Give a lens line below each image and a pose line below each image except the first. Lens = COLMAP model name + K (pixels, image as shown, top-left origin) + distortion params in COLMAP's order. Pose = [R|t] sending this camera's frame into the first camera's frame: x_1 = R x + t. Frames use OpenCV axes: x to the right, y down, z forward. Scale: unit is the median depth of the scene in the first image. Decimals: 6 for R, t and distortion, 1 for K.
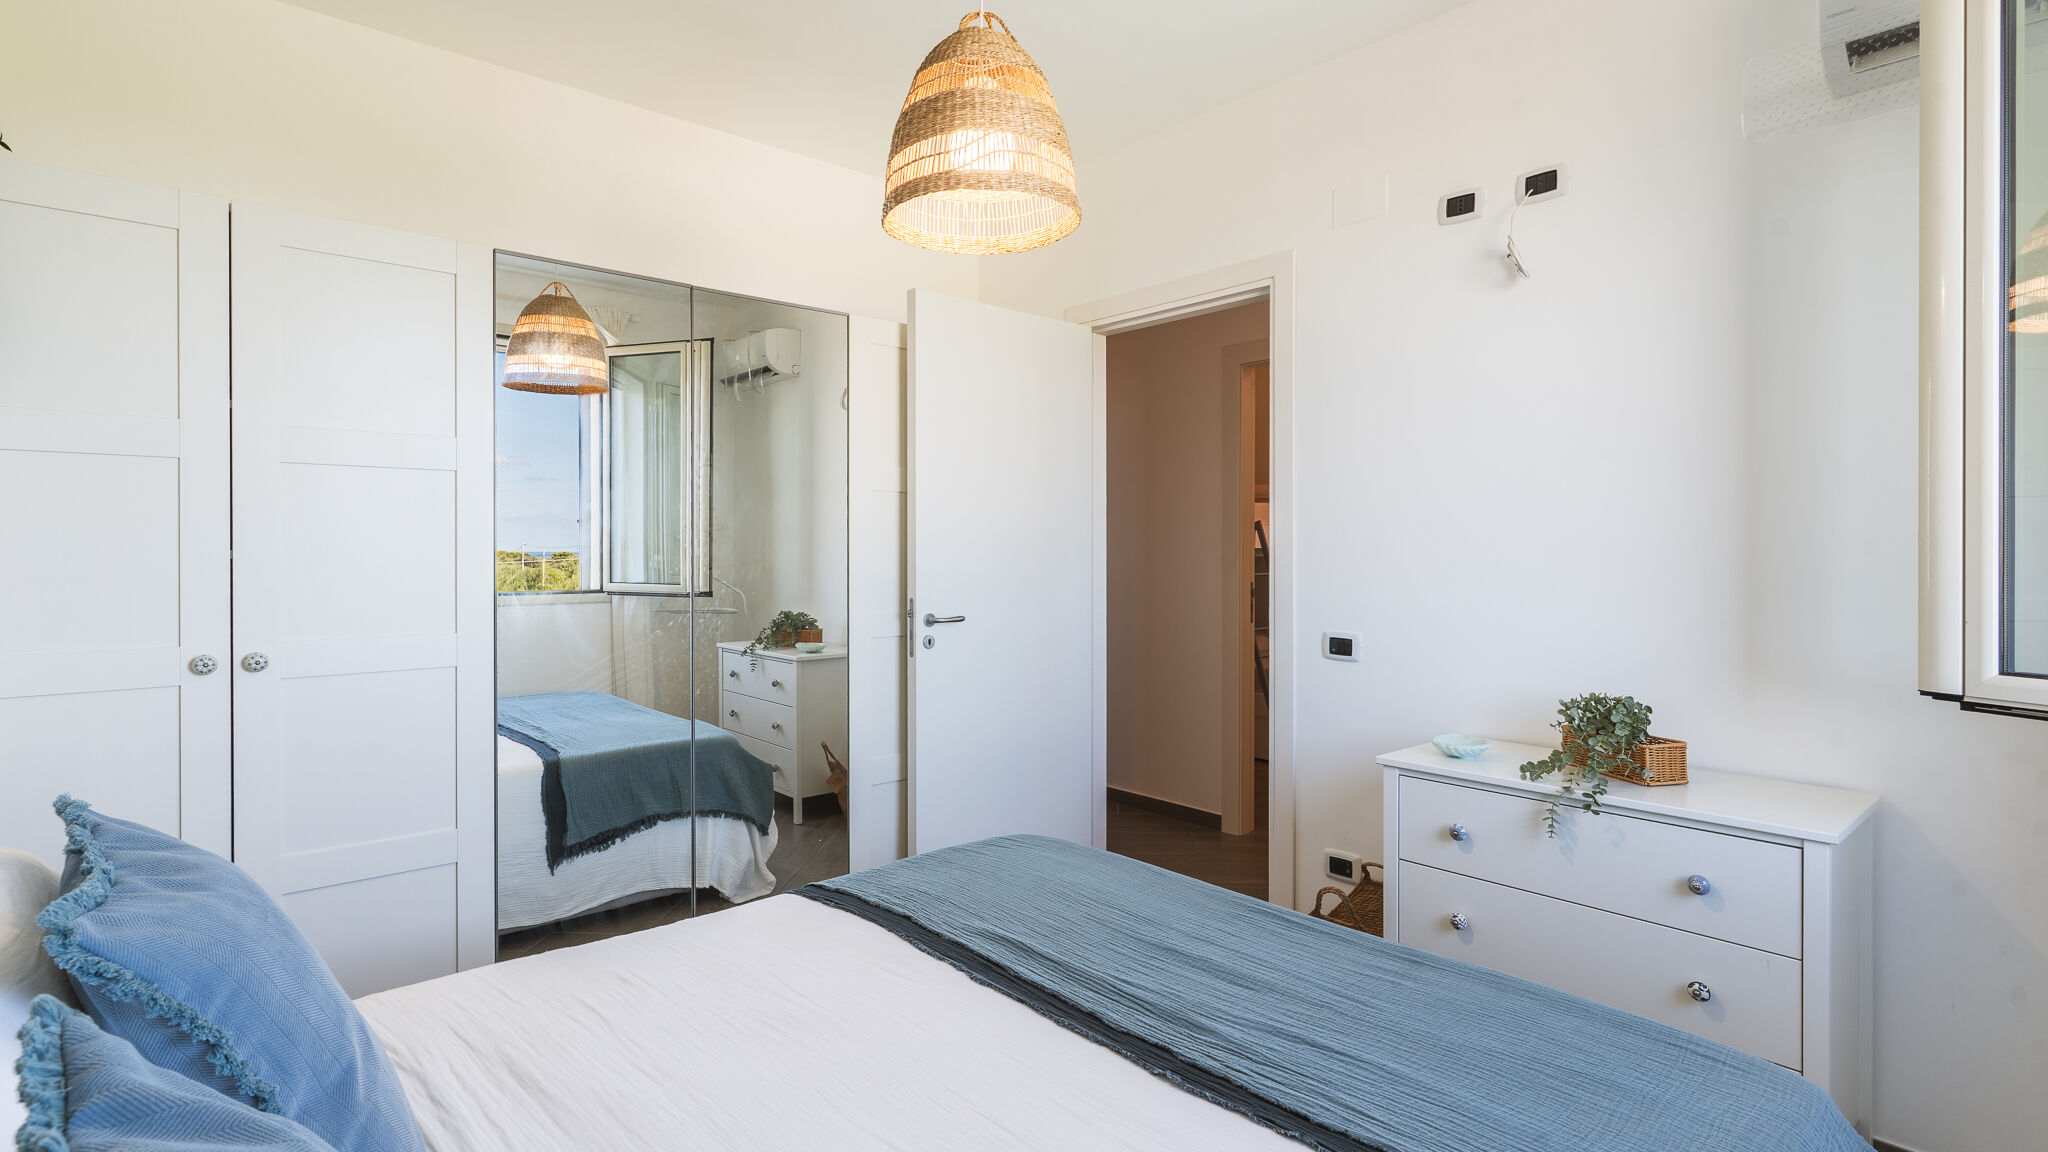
lens RADIAL K [[986.5, 0, 1019.5], [0, 986.5, 562.7], [0, 0, 1]] dist [0.000269, 0.002122]
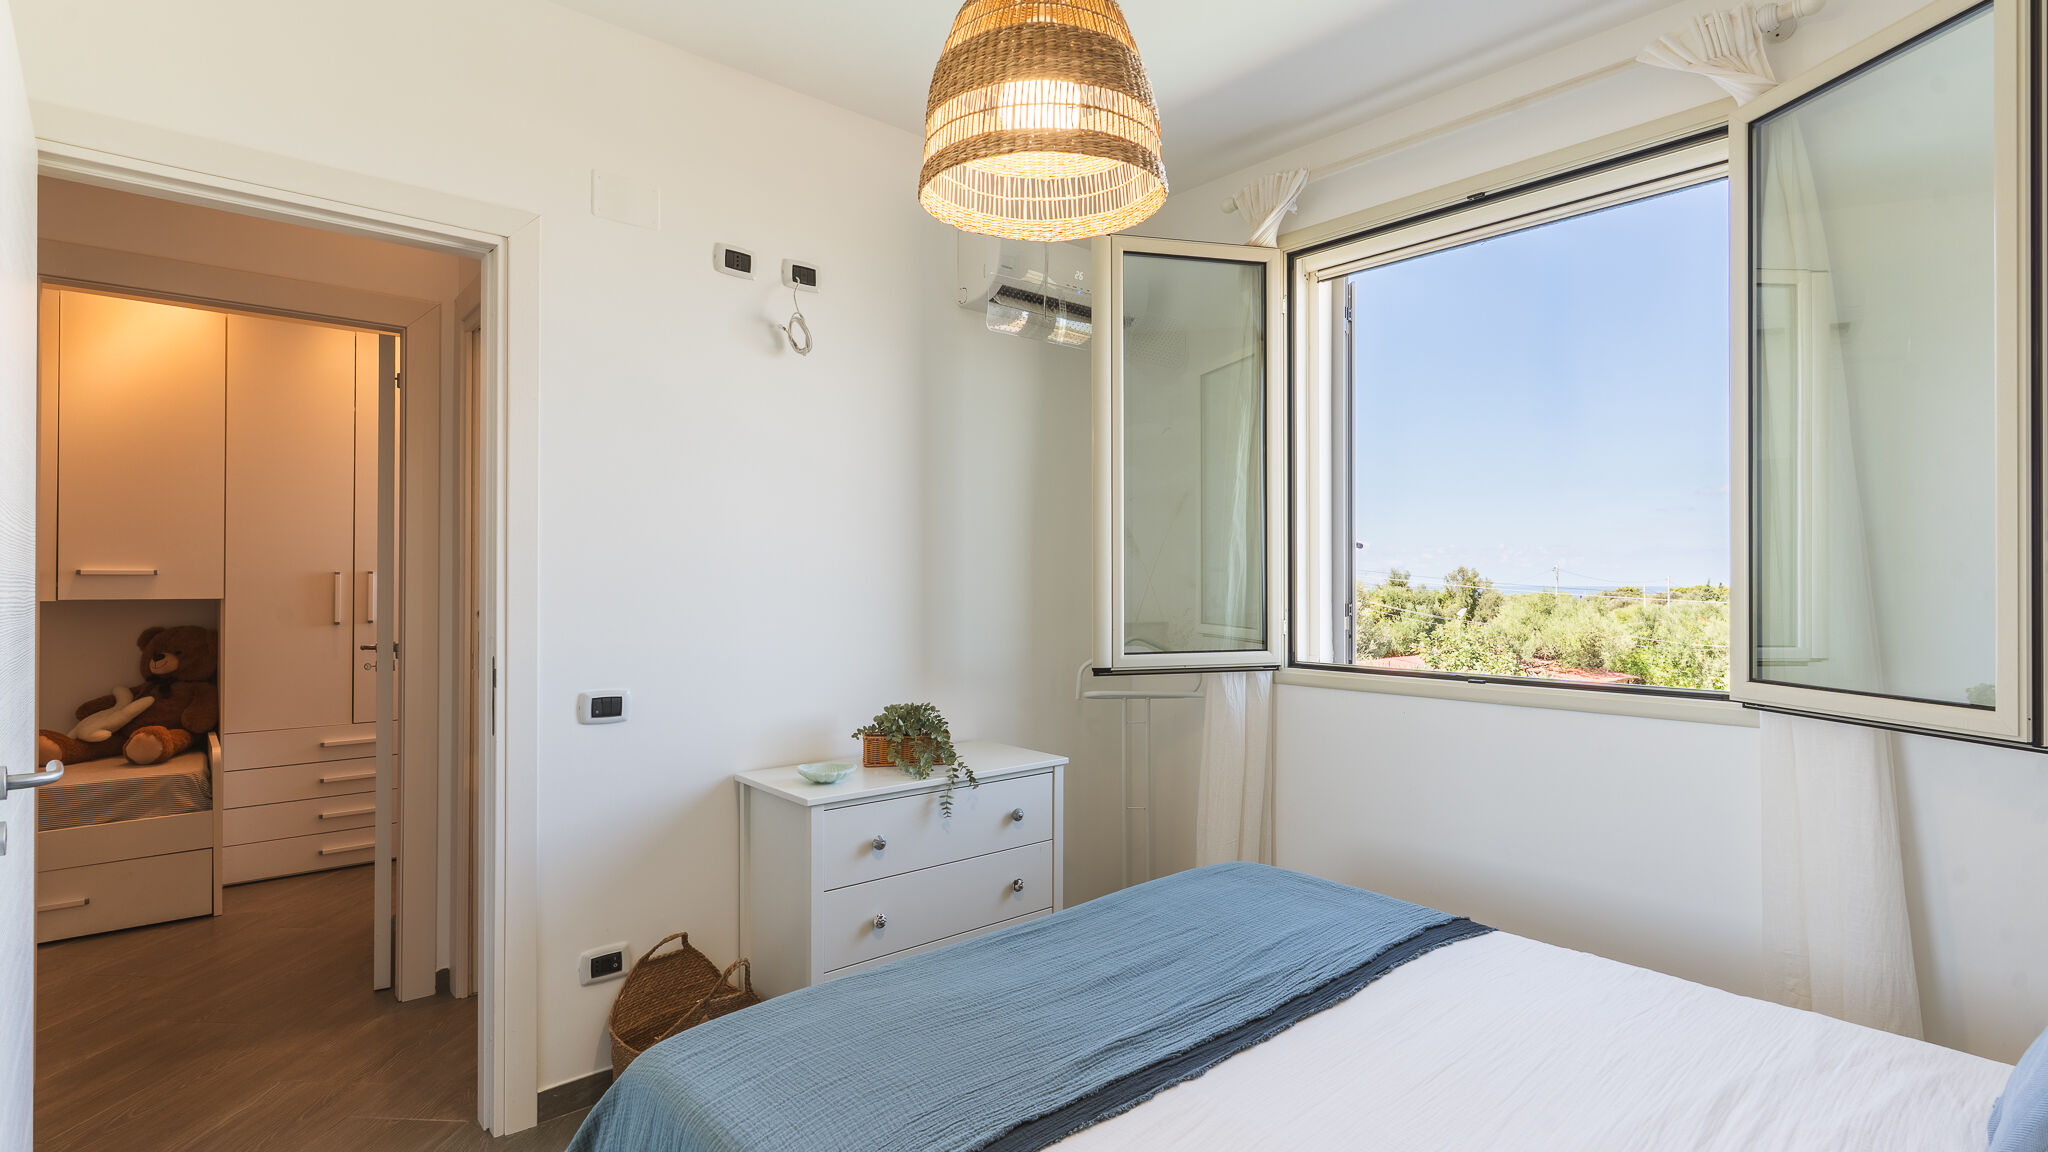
lens RADIAL K [[986.5, 0, 1017.1], [0, 986.5, 569.4], [0, 0, 1]] dist [0.000269, 0.002122]
pose [[0.008612, 0.007267, 0.999937, -0.911308], [0.014430, 0.999869, -0.007391, -0.039884], [-0.999859, 0.014493, 0.008506, 1.089469]]
